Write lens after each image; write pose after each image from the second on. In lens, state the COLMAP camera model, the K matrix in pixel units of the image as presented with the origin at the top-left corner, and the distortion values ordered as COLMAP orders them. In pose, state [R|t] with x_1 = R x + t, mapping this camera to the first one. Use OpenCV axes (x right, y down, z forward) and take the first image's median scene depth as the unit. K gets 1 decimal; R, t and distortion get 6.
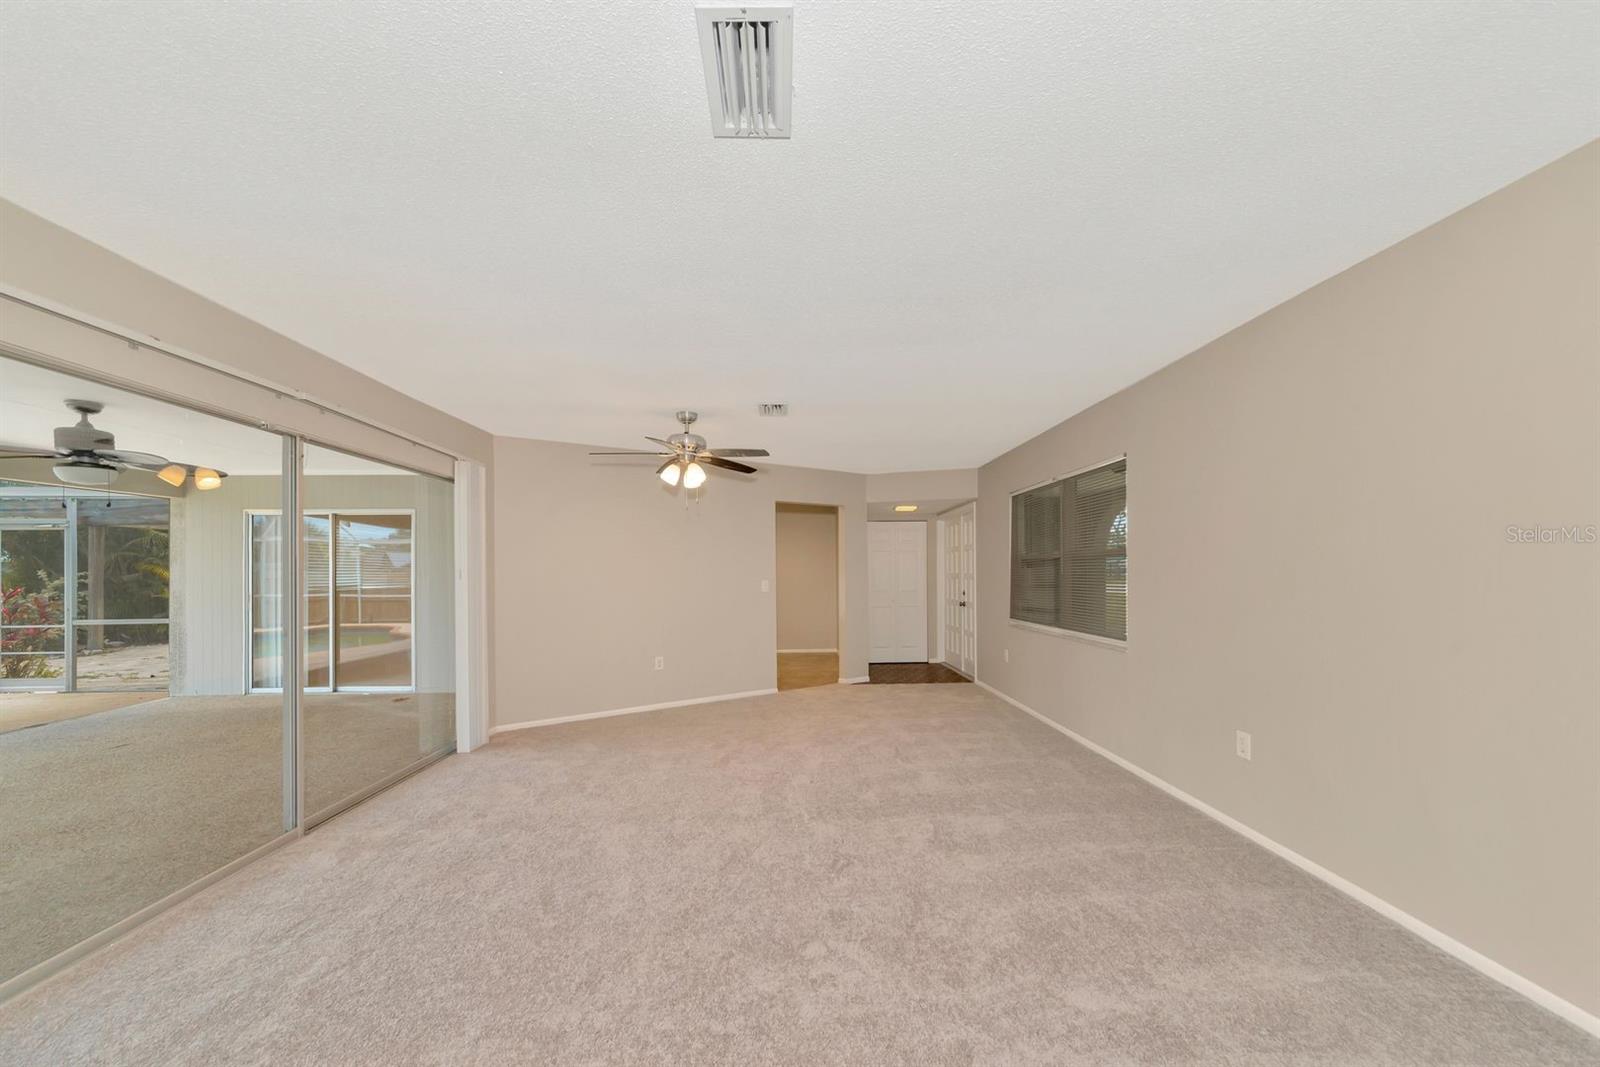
lens RADIAL K [[552.8, 0, 804.6], [0, 552.8, 577.8], [0, 0, 1]] dist [-0.000186, -0.000033]
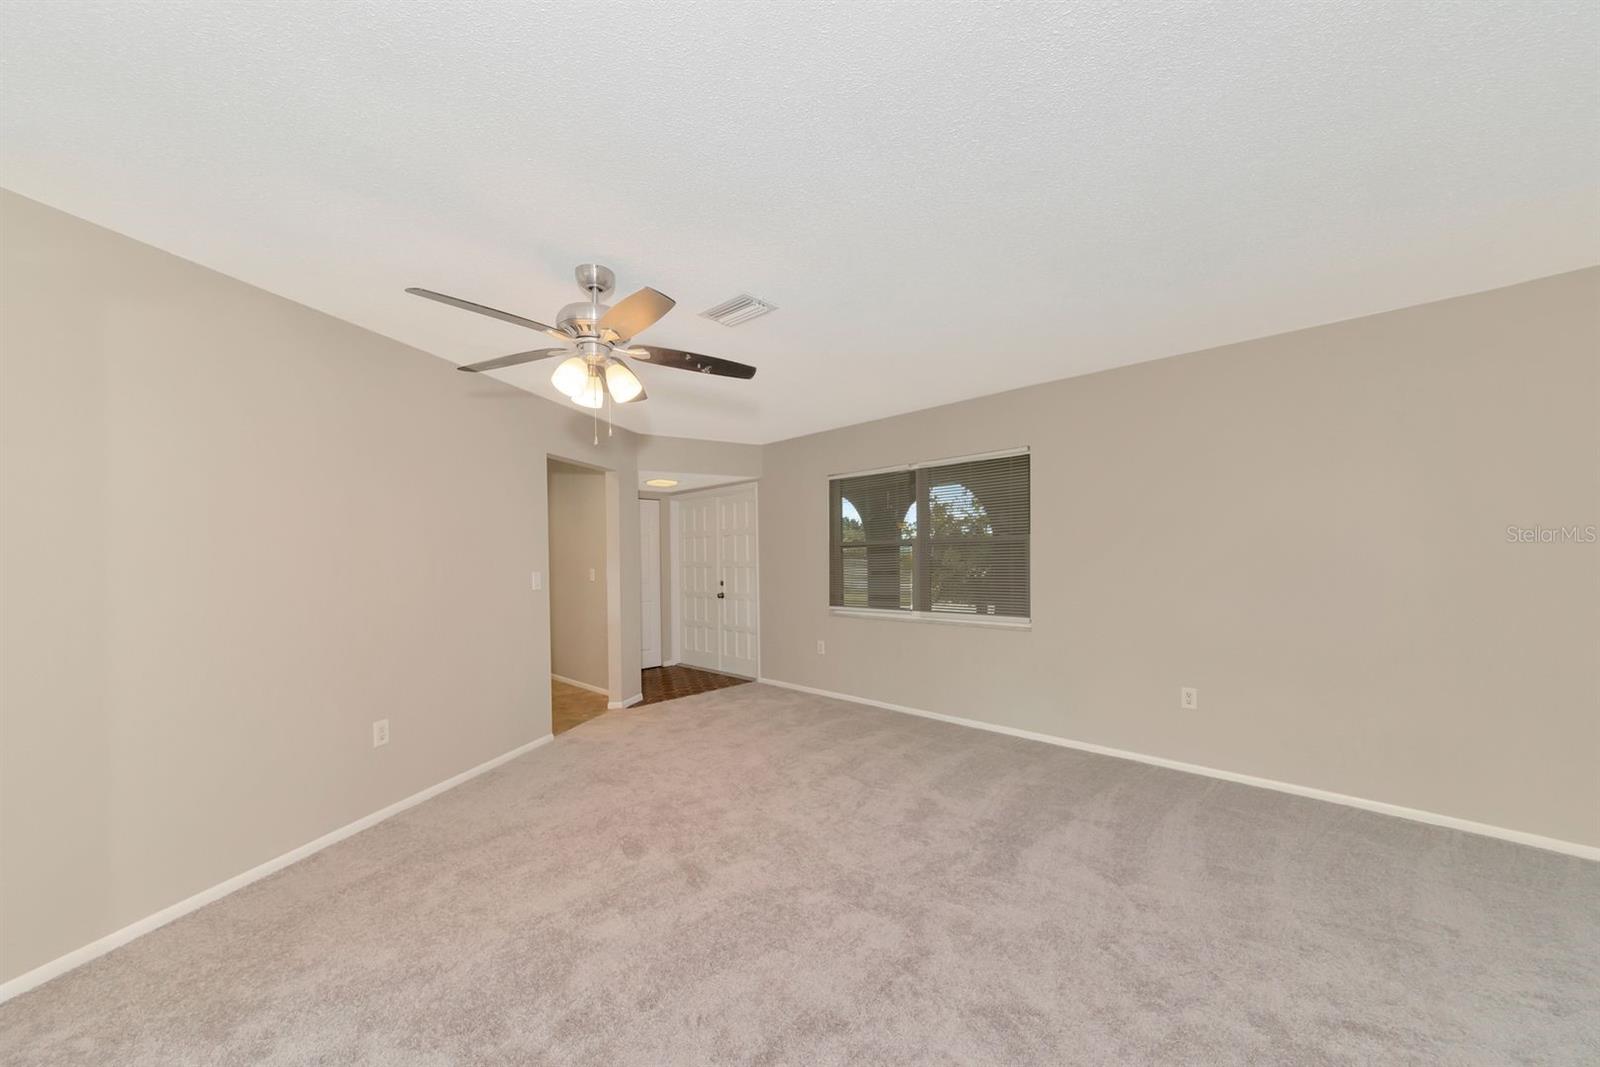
lens RADIAL K [[567.4, 0, 800.7], [0, 567.4, 561.0], [0, 0, 1]] dist [0.001336, 0.000187]
pose [[0.726818, -0.002012, 0.686827, -0.346671], [0.010641, 0.999909, -0.008332, 0.000513], [-0.686747, 0.013364, 0.726773, 0.337126]]
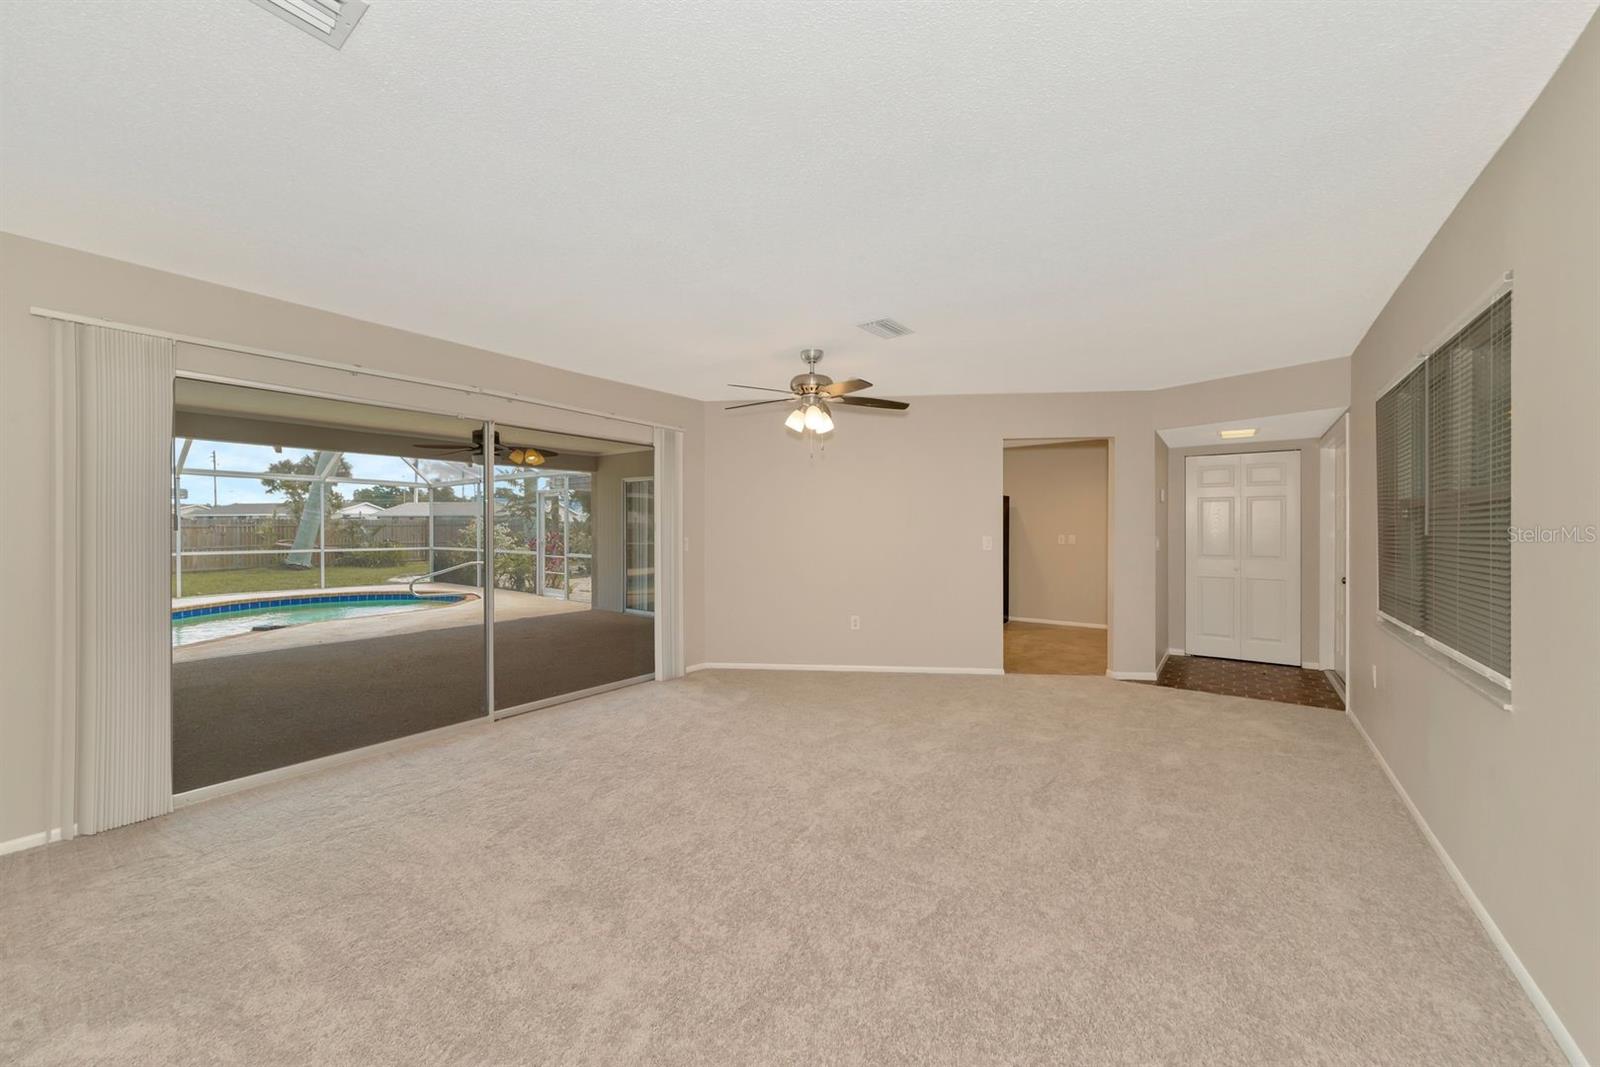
lens RADIAL K [[570.4, 0, 824.2], [0, 570.4, 527.4], [0, 0, 1]] dist [0.001988, 0.000096]
pose [[0.796087, 0.007767, -0.605132, 0.284879], [-0.012217, 0.999920, -0.003239, -0.003145], [0.605059, 0.009972, 0.796118, 0.197842]]
